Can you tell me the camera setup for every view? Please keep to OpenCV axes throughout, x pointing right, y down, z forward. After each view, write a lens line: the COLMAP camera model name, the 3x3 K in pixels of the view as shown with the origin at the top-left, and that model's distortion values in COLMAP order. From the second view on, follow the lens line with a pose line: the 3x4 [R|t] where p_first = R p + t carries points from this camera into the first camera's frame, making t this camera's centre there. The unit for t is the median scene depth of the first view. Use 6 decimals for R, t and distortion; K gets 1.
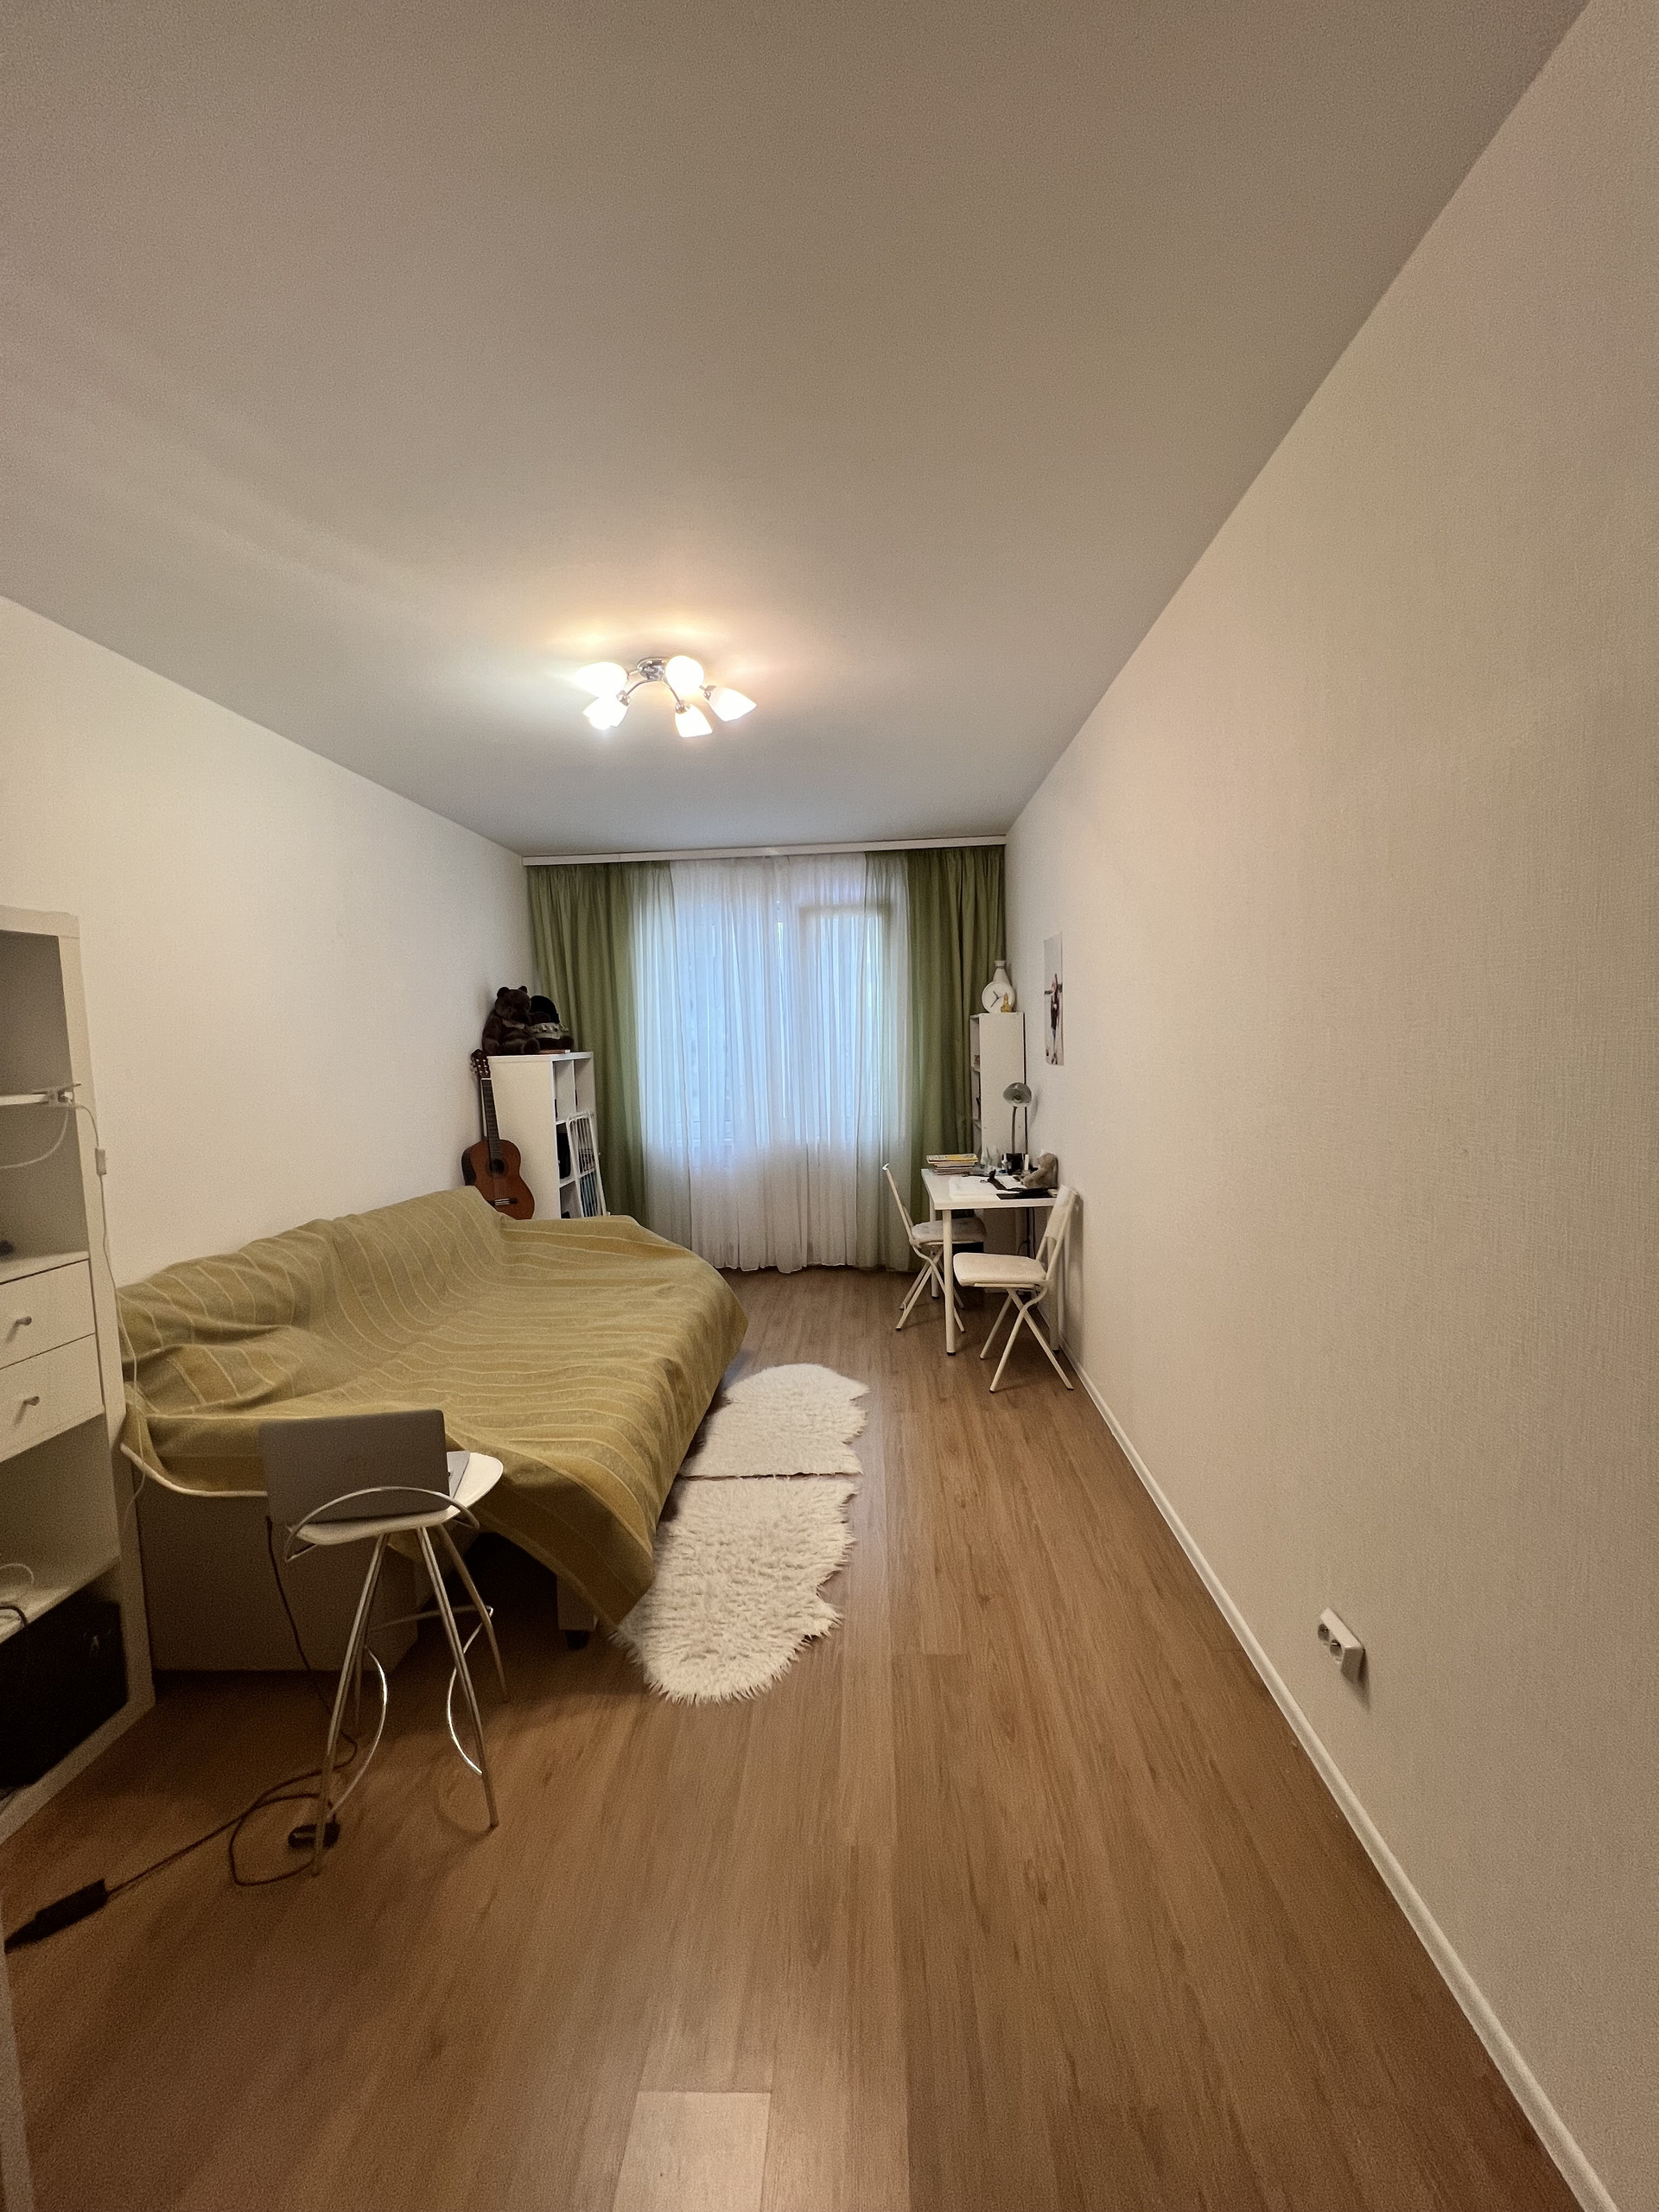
lens RADIAL K [[883.1, 0, 833.4], [0, 883.1, 1101.3], [0, 0, 1]] dist [0.001929, 0.000507]
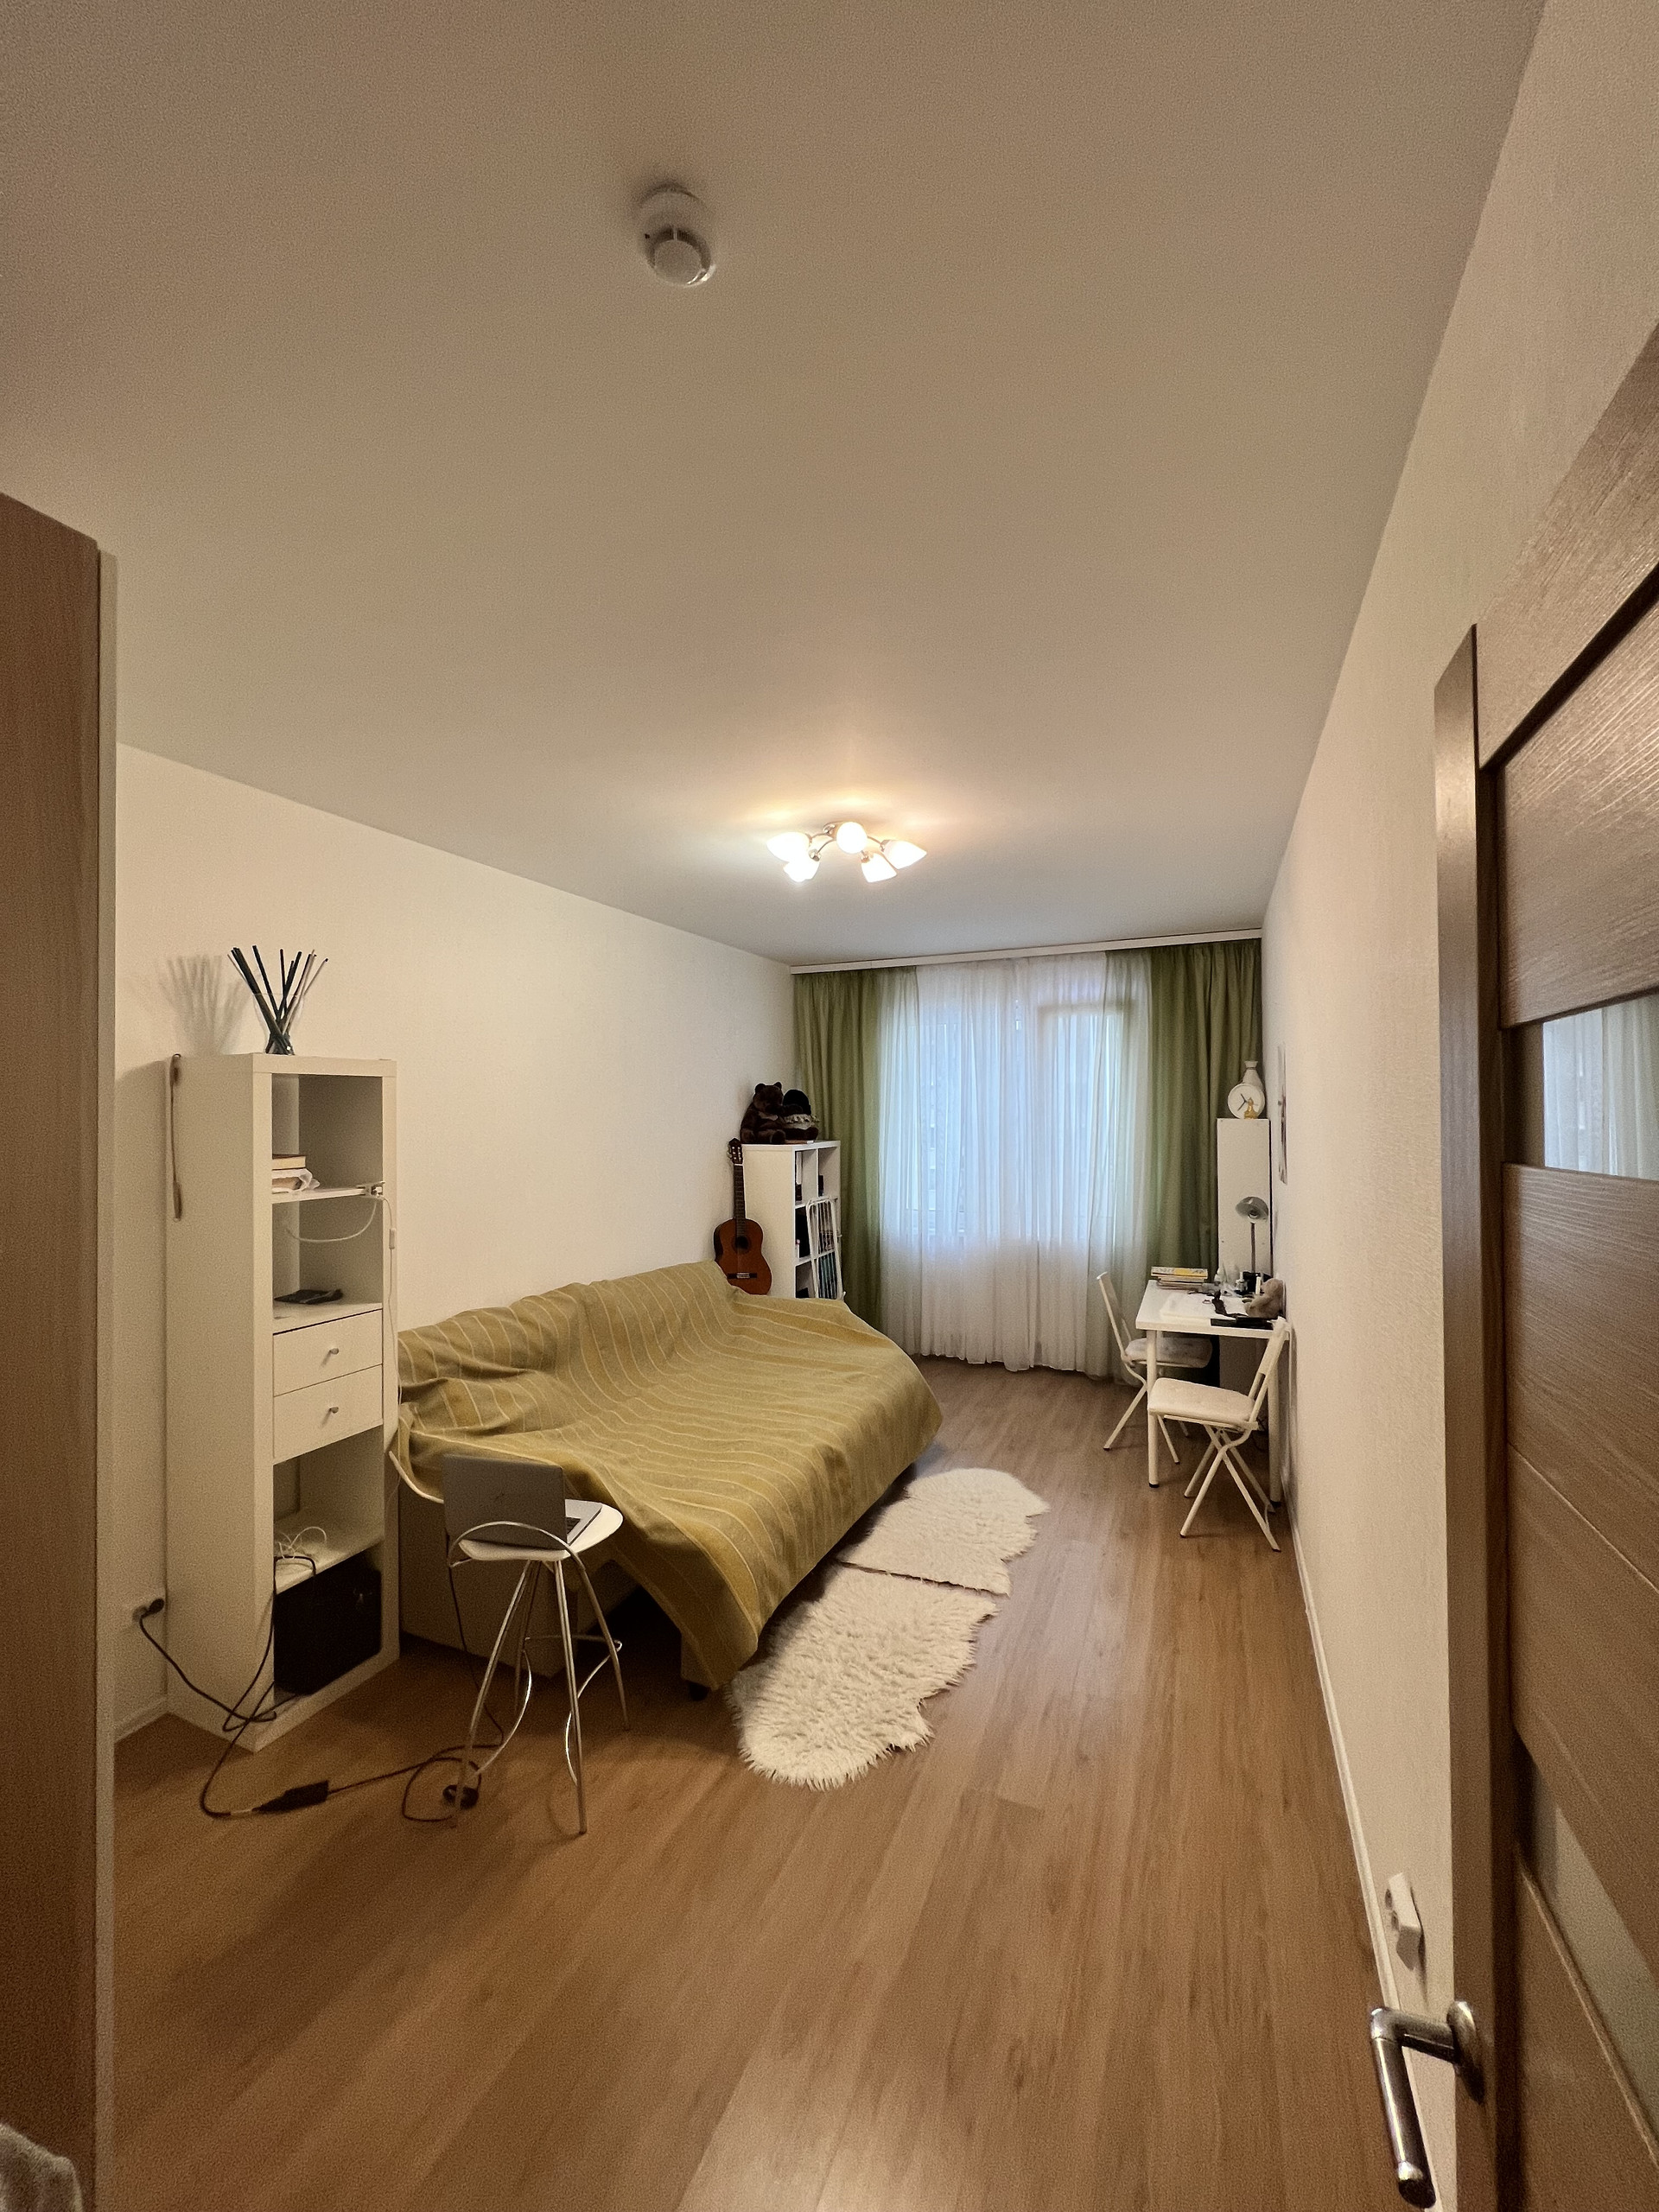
lens RADIAL K [[883.1, 0, 833.1], [0, 883.1, 1102.8], [0, 0, 1]] dist [0.001929, 0.000507]
pose [[0.935238, 0.023745, -0.353222, 0.165361], [-0.050491, 0.996495, -0.066699, -0.048305], [0.350400, 0.080214, 0.933159, -0.034841]]
